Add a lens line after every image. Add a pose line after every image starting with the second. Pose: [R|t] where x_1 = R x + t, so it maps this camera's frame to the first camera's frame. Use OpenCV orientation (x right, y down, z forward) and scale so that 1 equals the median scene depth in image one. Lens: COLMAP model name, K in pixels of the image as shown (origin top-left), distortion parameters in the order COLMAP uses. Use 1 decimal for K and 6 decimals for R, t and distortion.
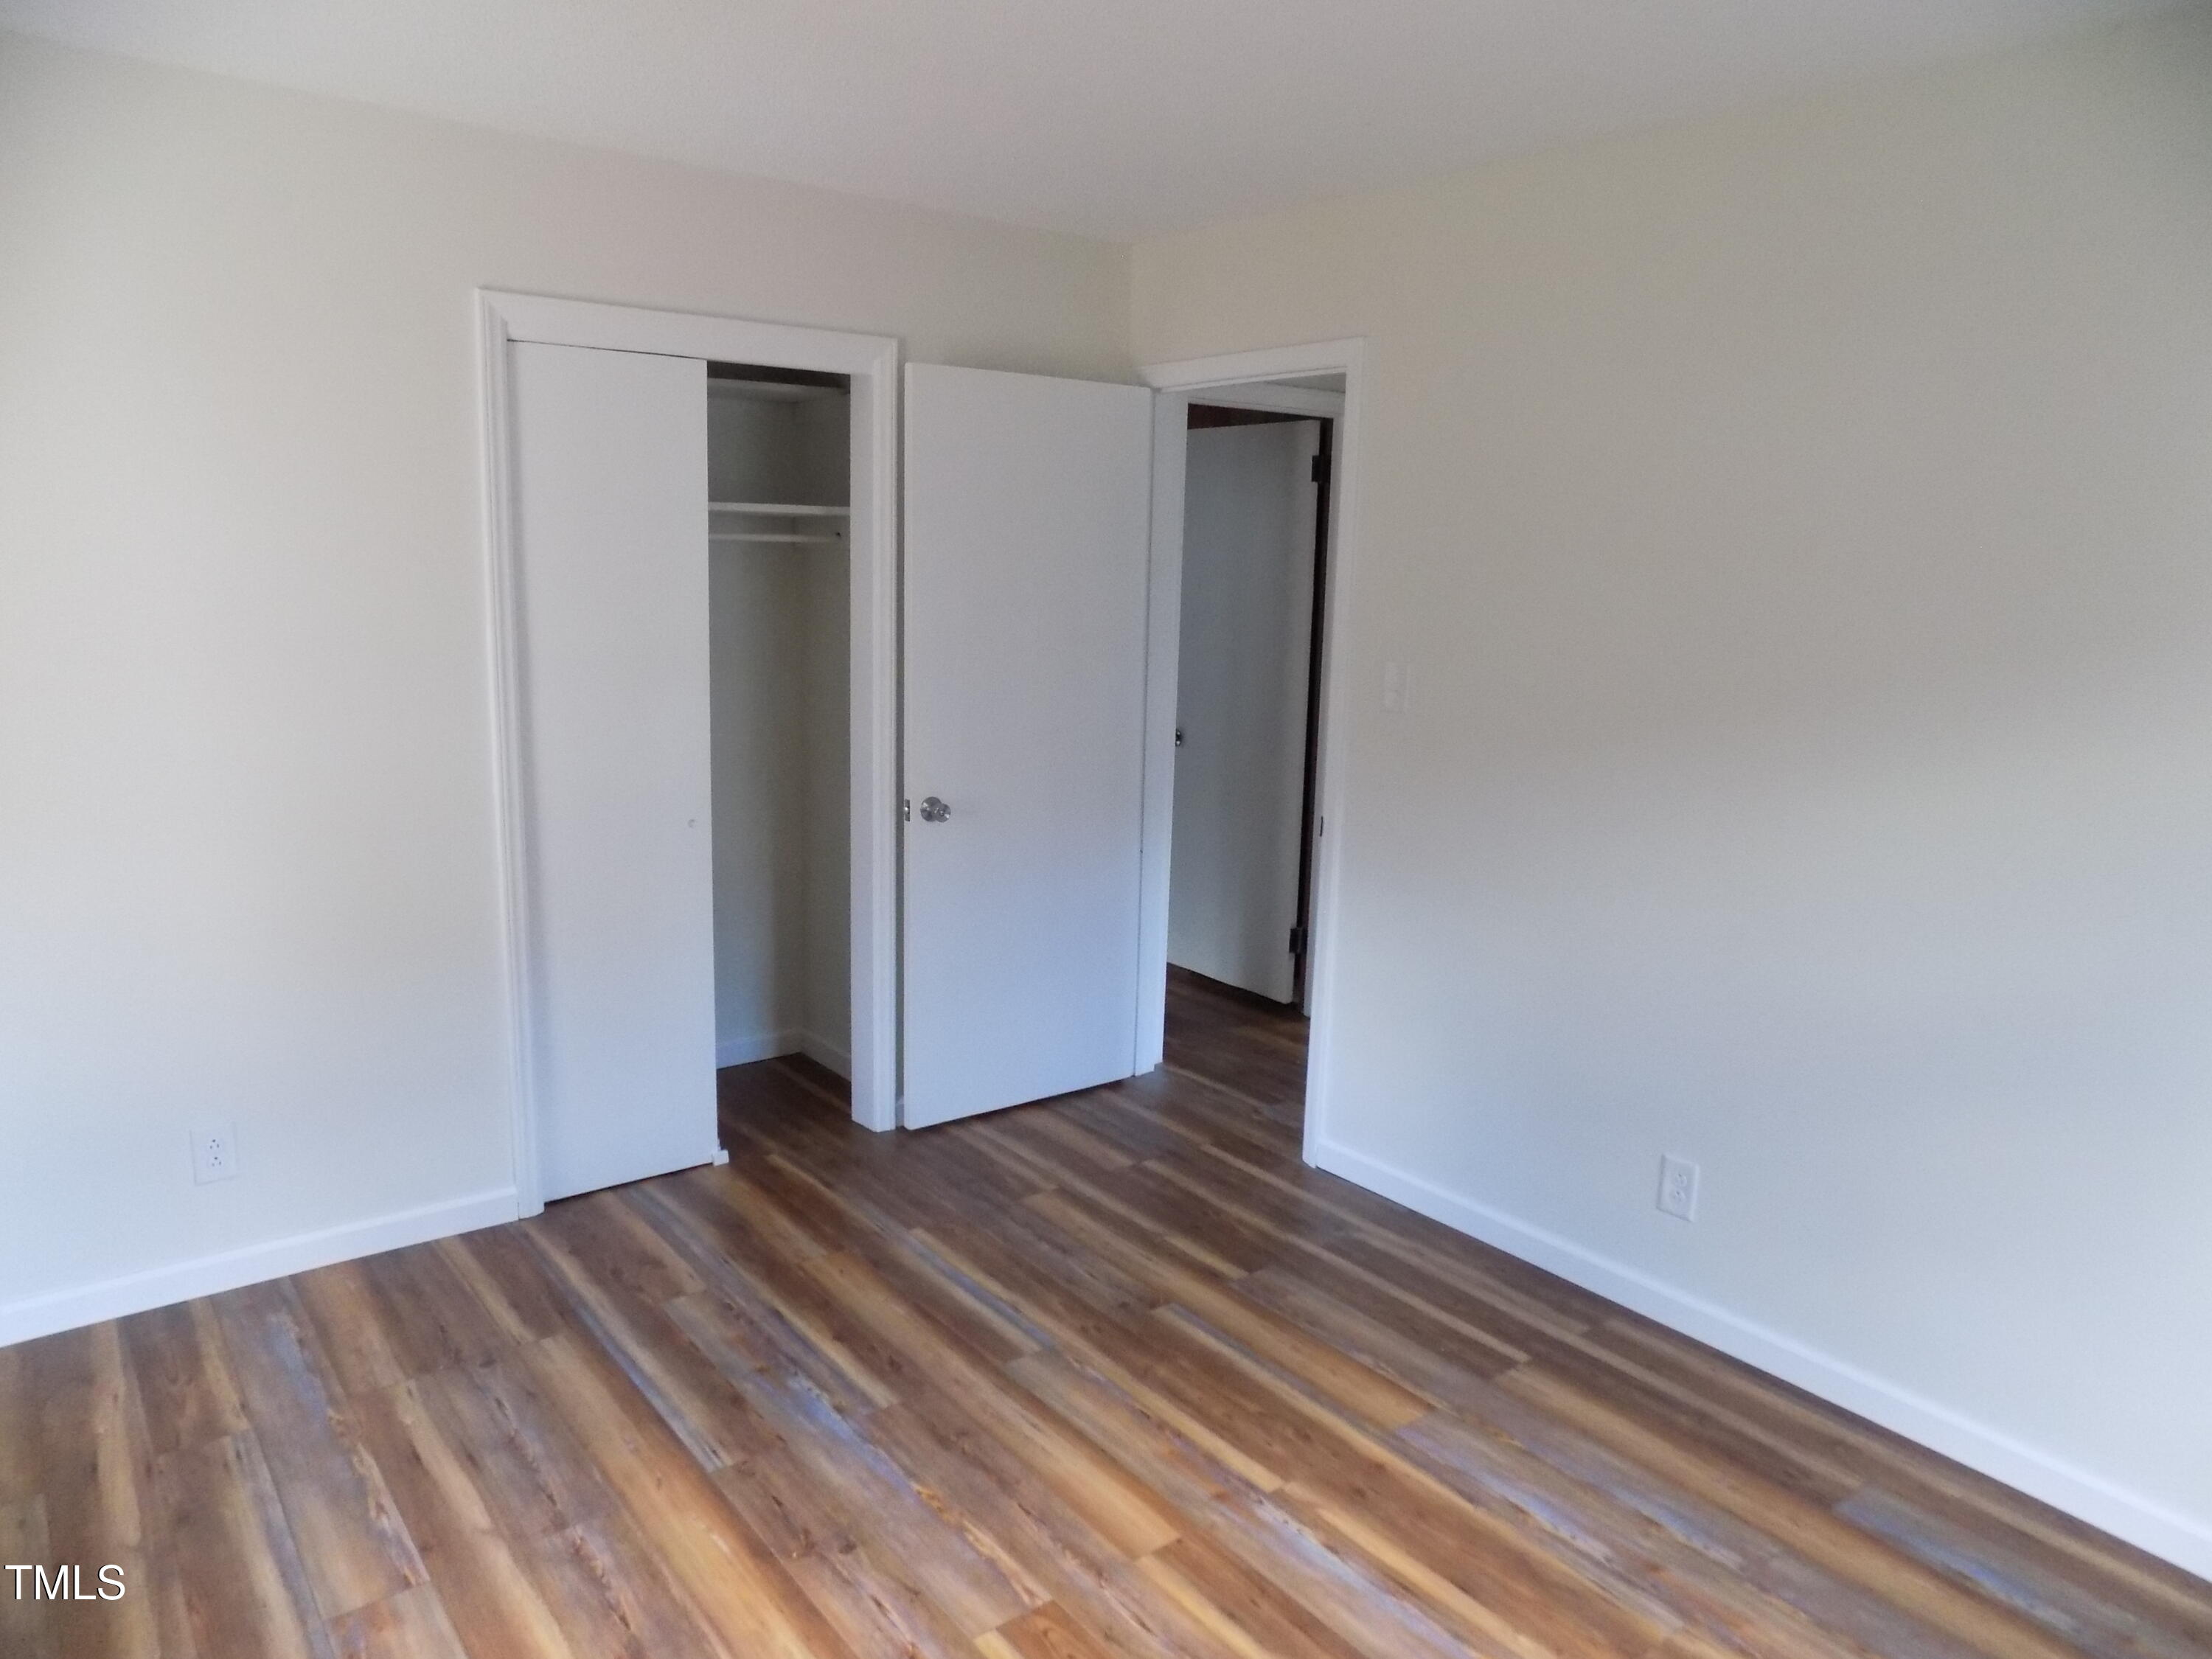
lens RADIAL K [[1497.5, 0, 1106.0], [0, 1497.5, 829.5], [0, 0, 1]] dist [-0.080159, 0.103726]
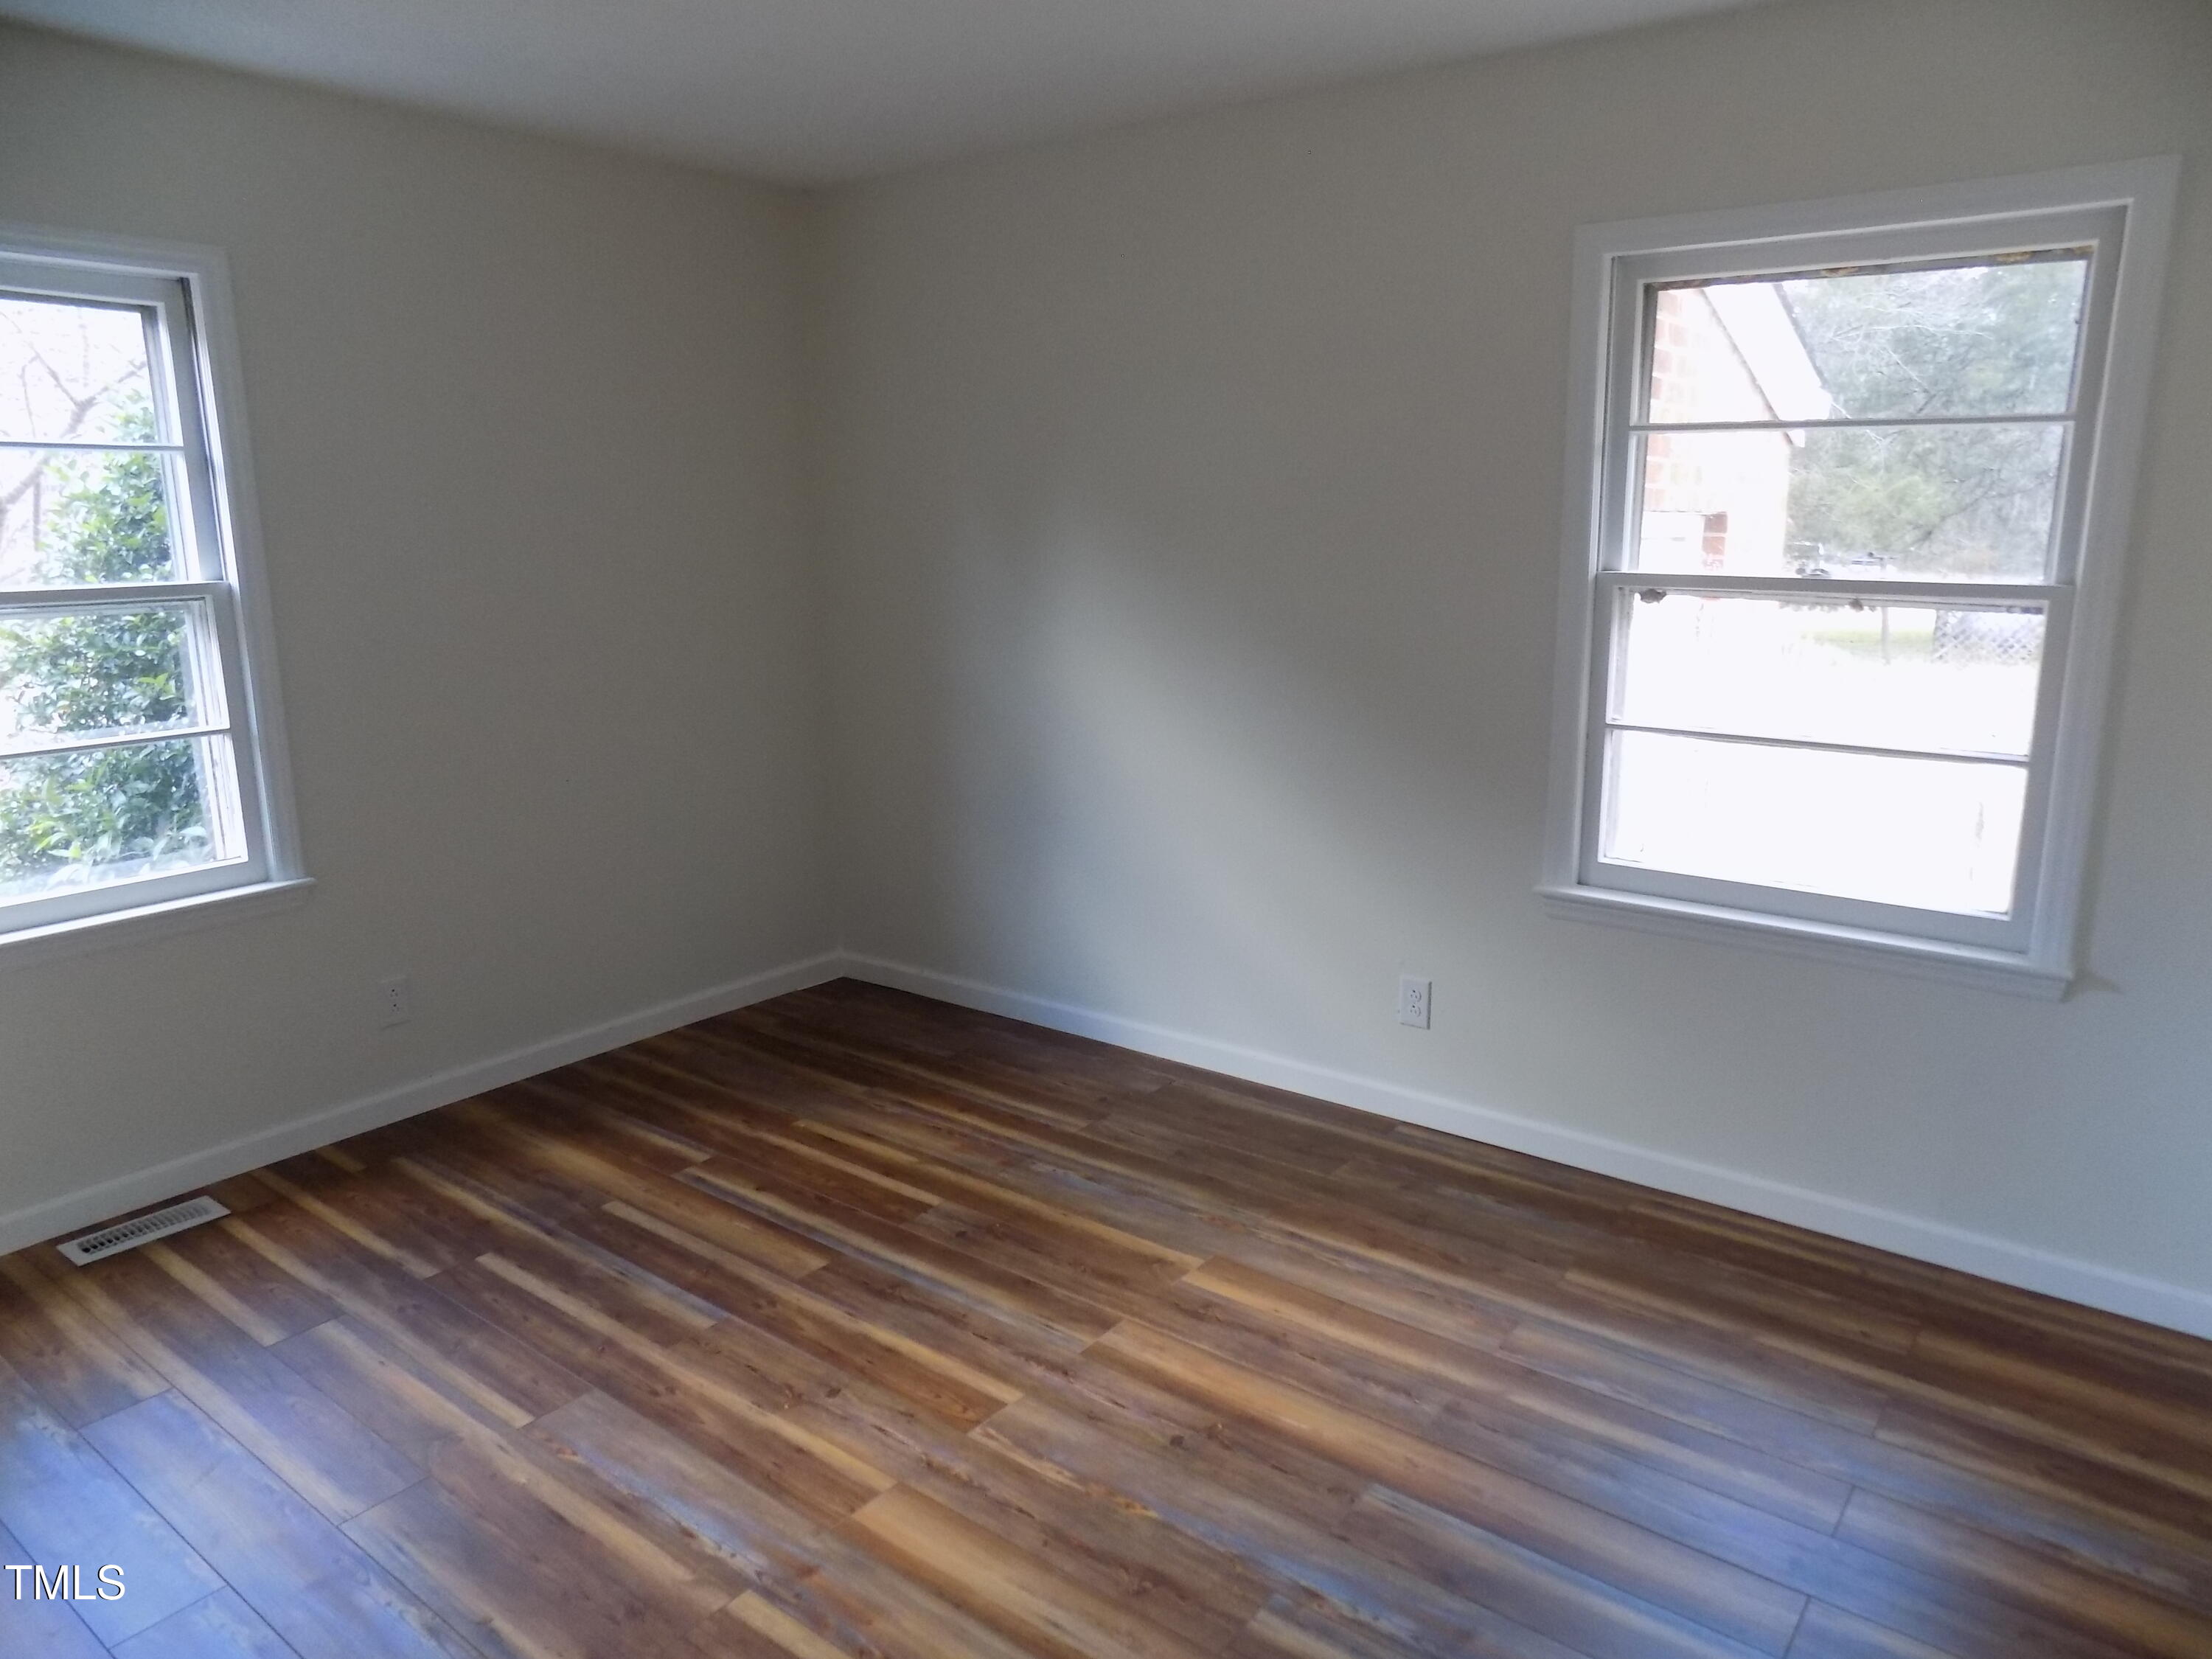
lens RADIAL K [[1497.5, 0, 1106.0], [0, 1497.5, 829.5], [0, 0, 1]] dist [-0.080159, 0.103726]
pose [[-0.969398, 0.032616, -0.243320, 0.107983], [-0.063378, 0.924288, 0.376398, -0.286169], [0.237174, 0.380301, -0.893935, 1.711727]]
